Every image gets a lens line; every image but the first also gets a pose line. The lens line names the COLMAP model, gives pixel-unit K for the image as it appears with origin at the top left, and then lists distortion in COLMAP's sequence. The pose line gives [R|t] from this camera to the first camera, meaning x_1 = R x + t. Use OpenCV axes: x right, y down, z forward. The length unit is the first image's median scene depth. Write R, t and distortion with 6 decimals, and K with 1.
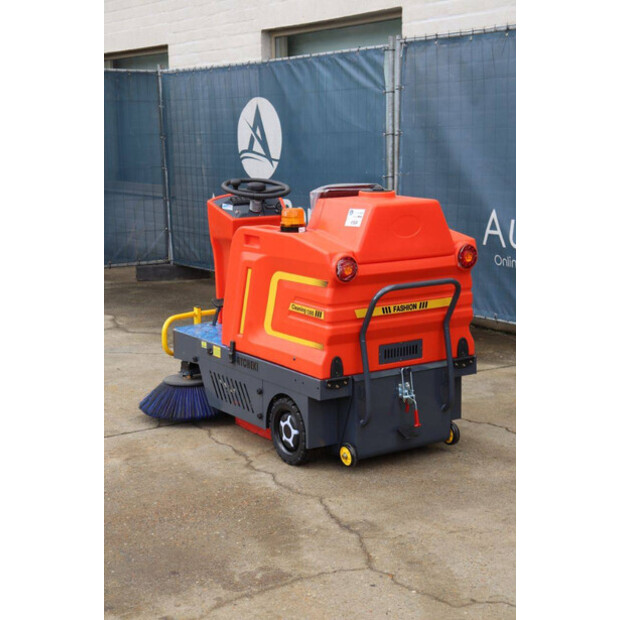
lens RADIAL K [[1107.6, 0, 306.1], [0, 1107.6, 305.2], [0, 0, 1]] dist [0.185673, 0.000000]
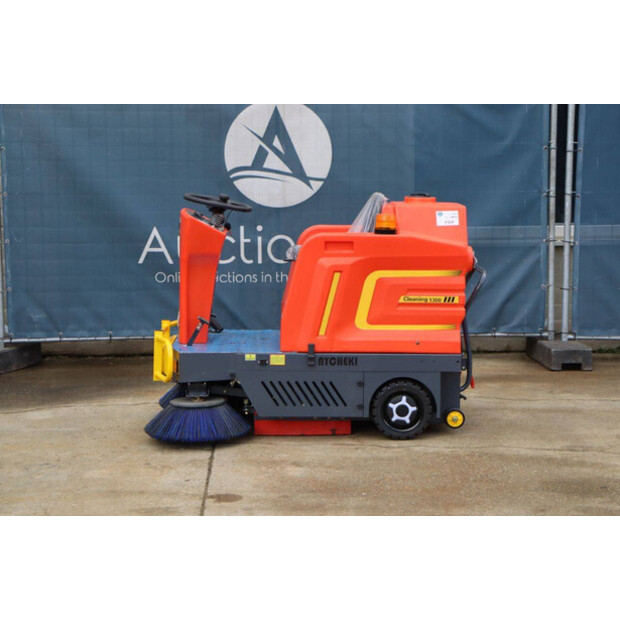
lens RADIAL K [[1466.1, 0, 310.7], [0, 1466.1, 311.9], [0, 0, 1]] dist [0.429423, 0.000000]
pose [[0.526019, -0.082981, 0.846415, -1.340890], [0.126564, 0.991784, 0.018578, -0.025745], [-0.841003, 0.097353, 0.532200, 0.276660]]
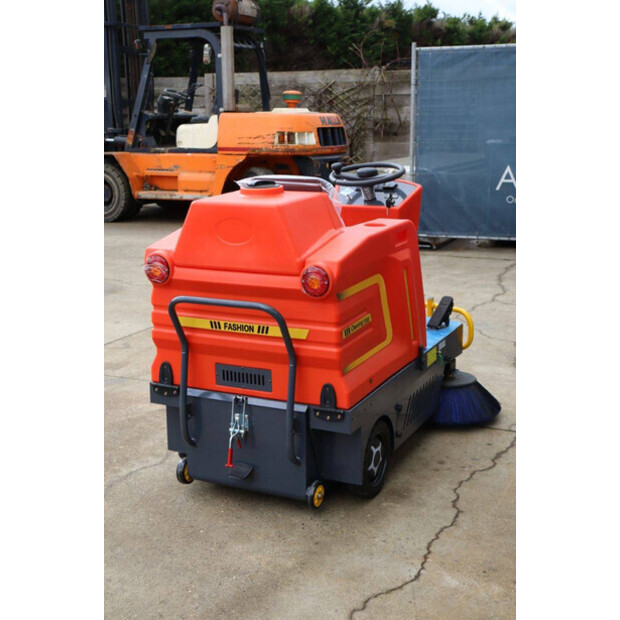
lens RADIAL K [[919.3, 0, 309.5], [0, 919.3, 309.7], [0, 0, 1]] dist [0.115863, 0.000000]
pose [[0.535548, 0.205111, -0.819218, 0.678340], [-0.139395, 0.978221, 0.153795, -0.124201], [0.832921, 0.031831, 0.552475, 0.648979]]
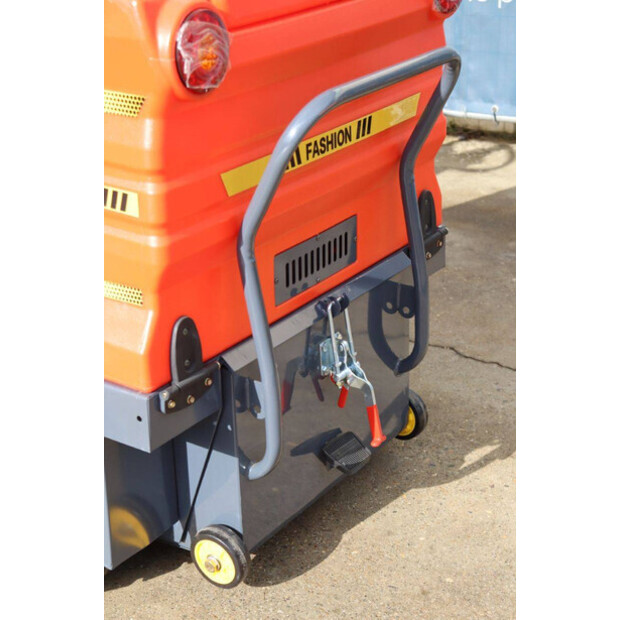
lens RADIAL K [[1204.6, 0, 309.5], [0, 1204.6, 311.9], [0, 0, 1]] dist [0.106007, 0.000000]
pose [[0.925072, -0.159905, 0.344488, -0.060549], [0.077541, 0.967460, 0.240851, -0.039257], [-0.371791, -0.196093, 0.907369, 0.625100]]
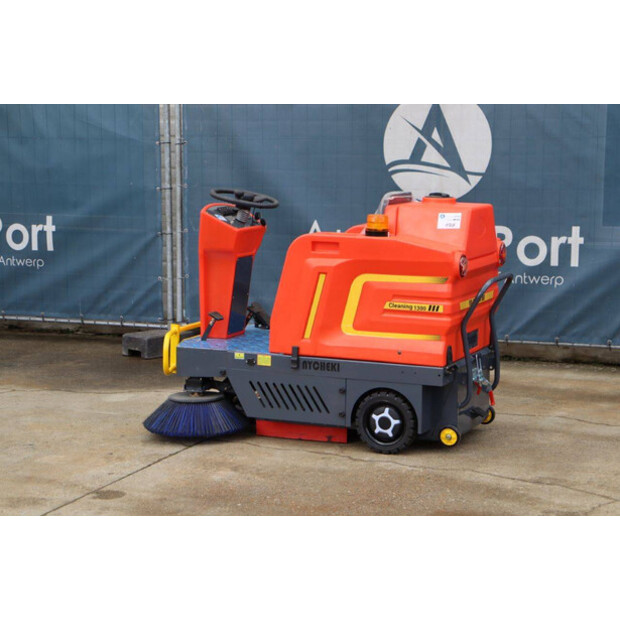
lens RADIAL K [[1466.1, 0, 313.9], [0, 1466.1, 310.6], [0, 0, 1]] dist [0.429423, 0.000000]
pose [[0.830106, -0.053492, 0.555034, -0.863793], [0.073685, 0.997182, -0.014098, 0.021229], [-0.552716, 0.052600, 0.831708, -0.145829]]
